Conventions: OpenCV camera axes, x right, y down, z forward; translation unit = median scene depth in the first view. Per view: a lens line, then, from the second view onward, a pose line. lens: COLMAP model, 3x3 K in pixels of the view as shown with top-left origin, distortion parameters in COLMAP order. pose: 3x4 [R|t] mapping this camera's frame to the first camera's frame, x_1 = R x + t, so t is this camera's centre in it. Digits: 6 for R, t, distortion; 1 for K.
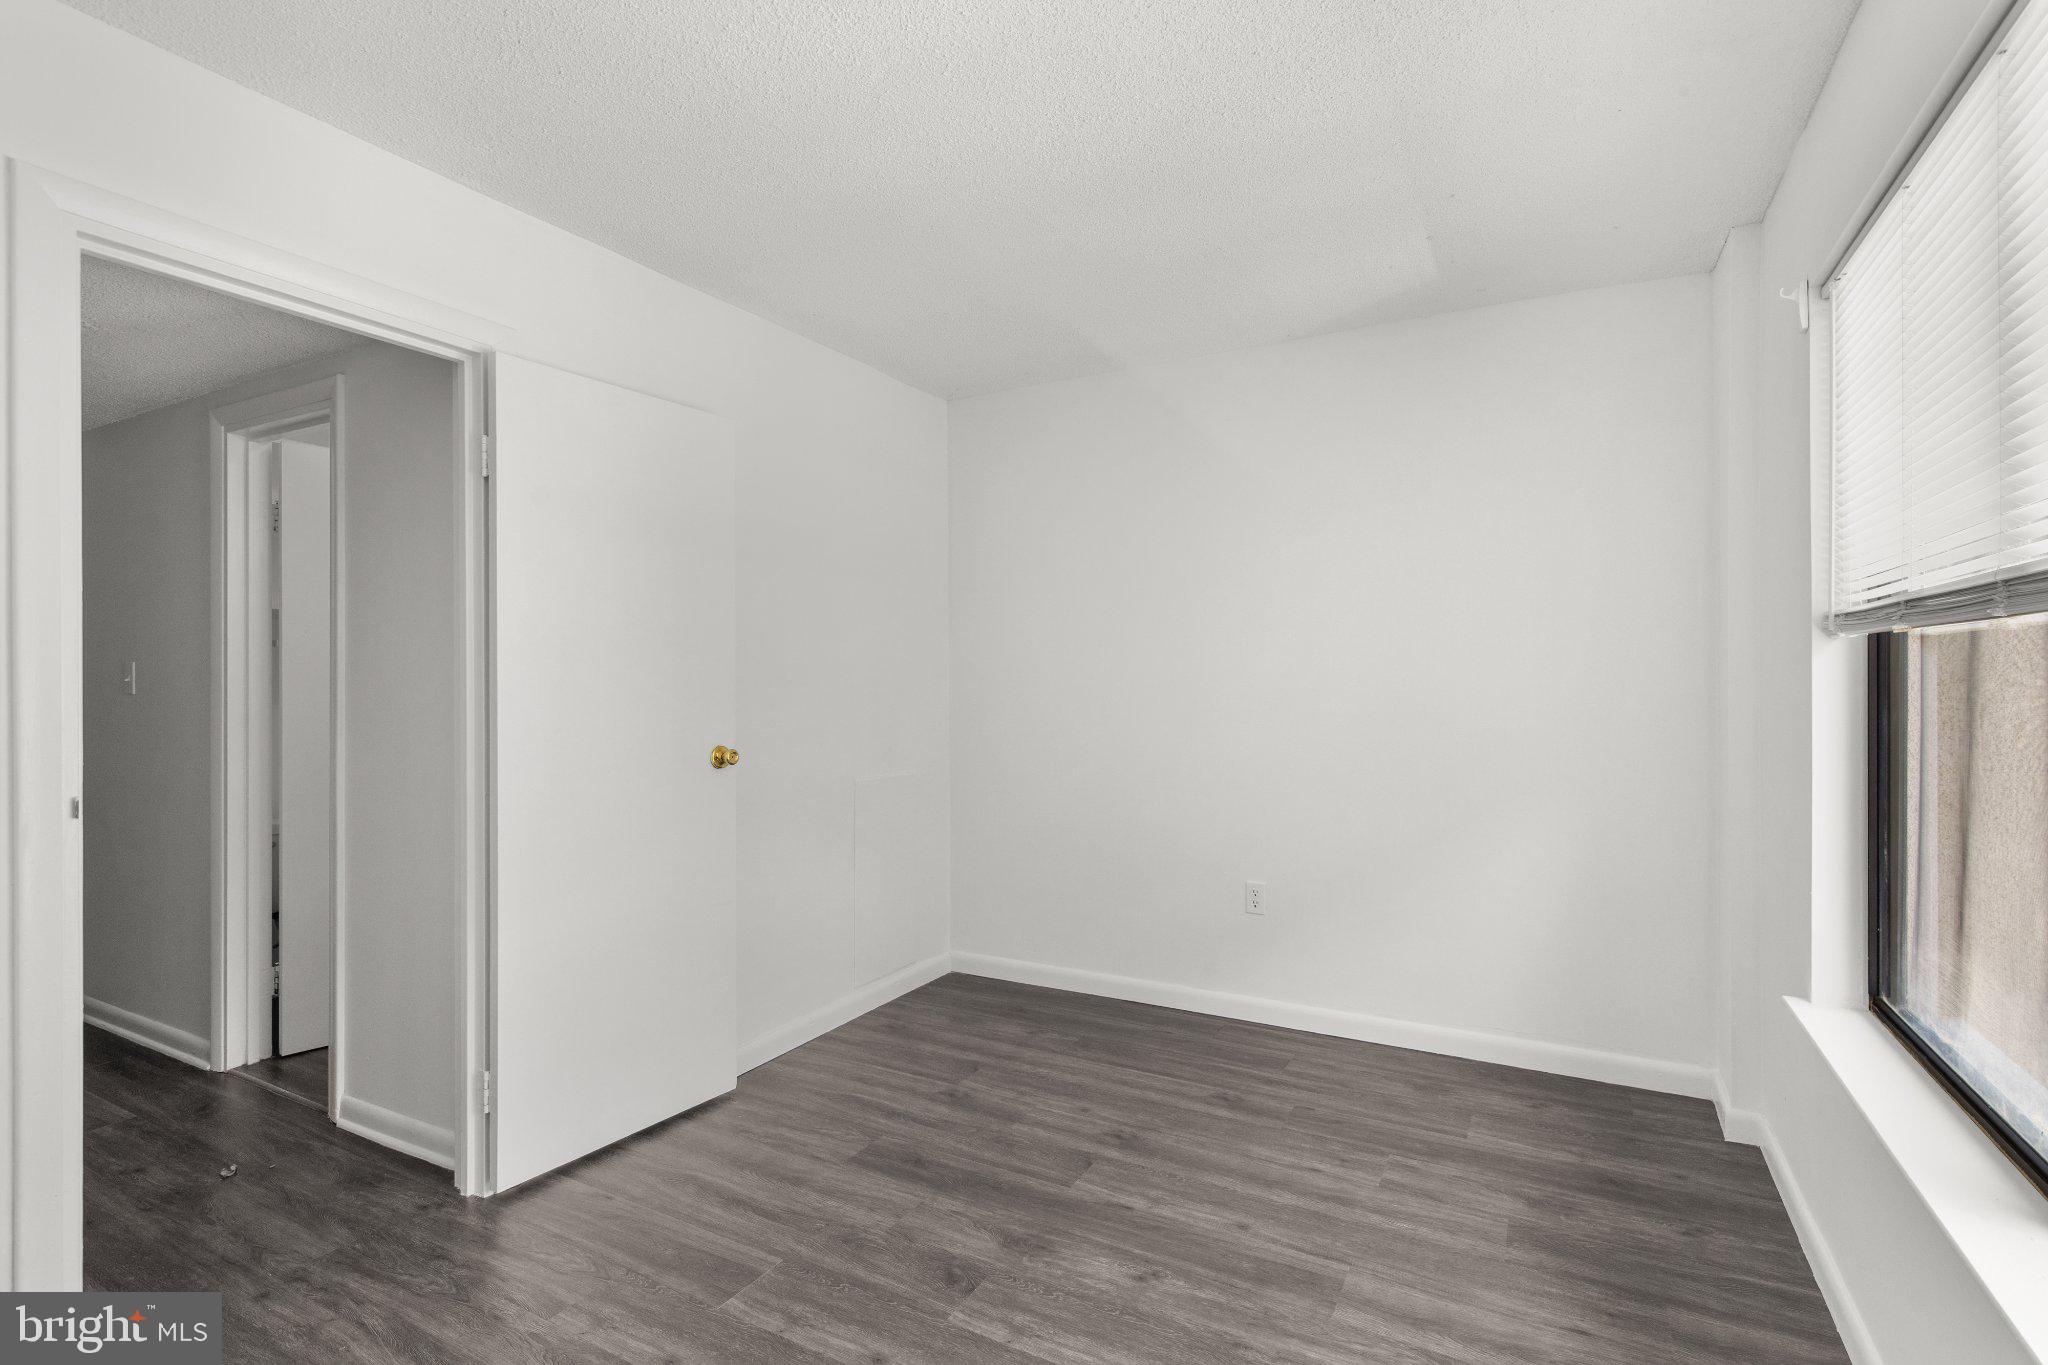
lens RADIAL K [[959.3, 0, 1027.3], [0, 959.3, 701.3], [0, 0, 1]] dist [0.004065, 0.000720]
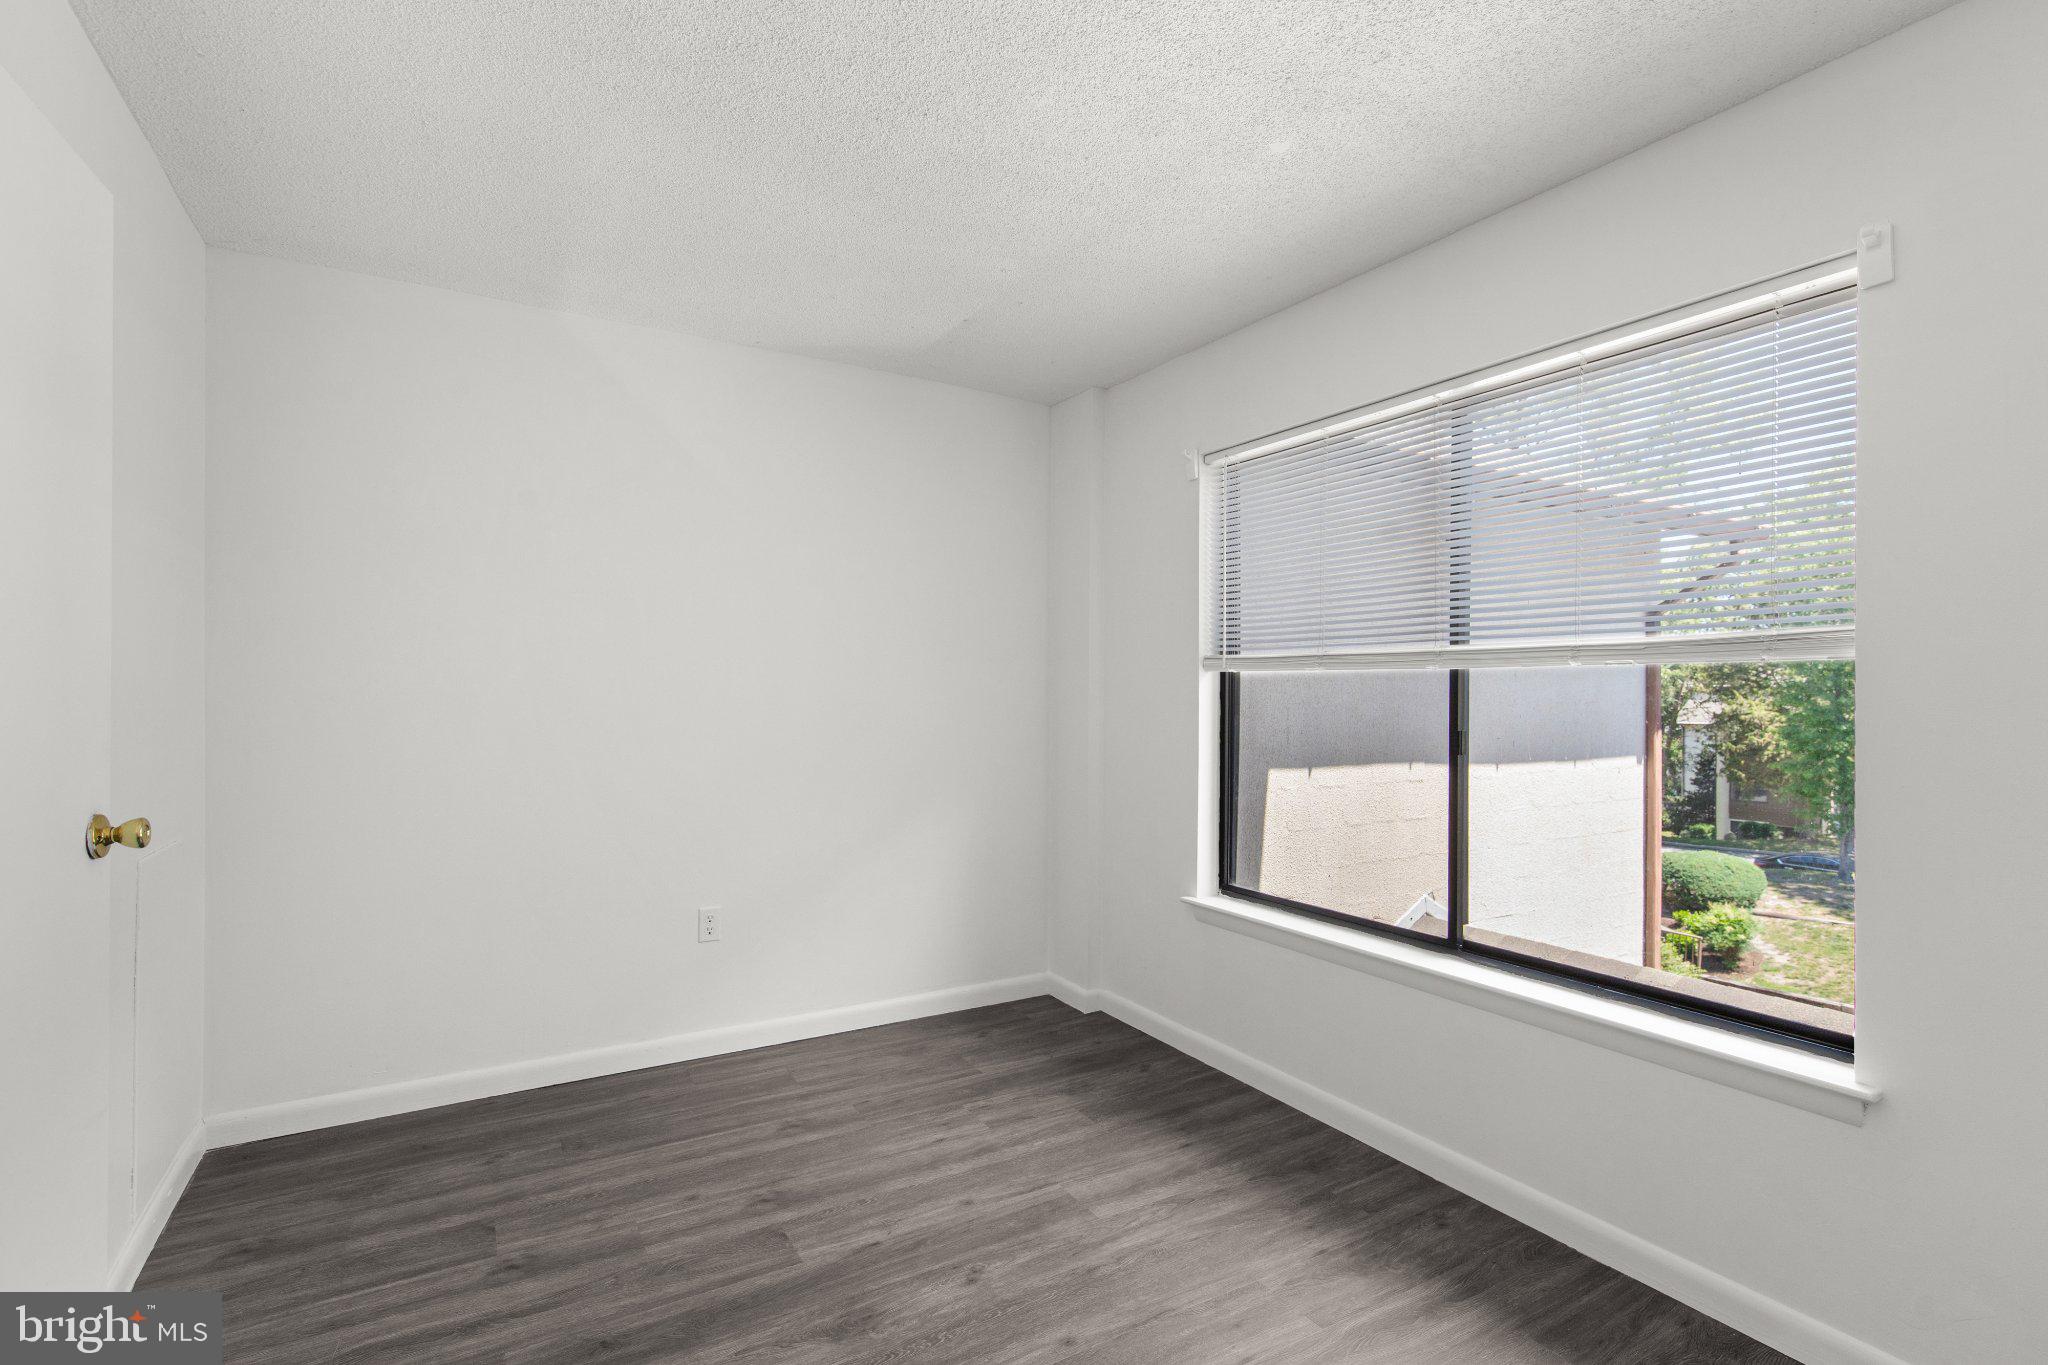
lens RADIAL K [[978.7, 0, 1033.1], [0, 978.7, 698.3], [0, 0, 1]] dist [0.004096, 0.000606]
pose [[0.500637, 0.001153, 0.865656, -0.557698], [0.012290, 0.999889, -0.008439, -0.005806], [-0.865570, 0.014864, 0.500567, 0.307439]]
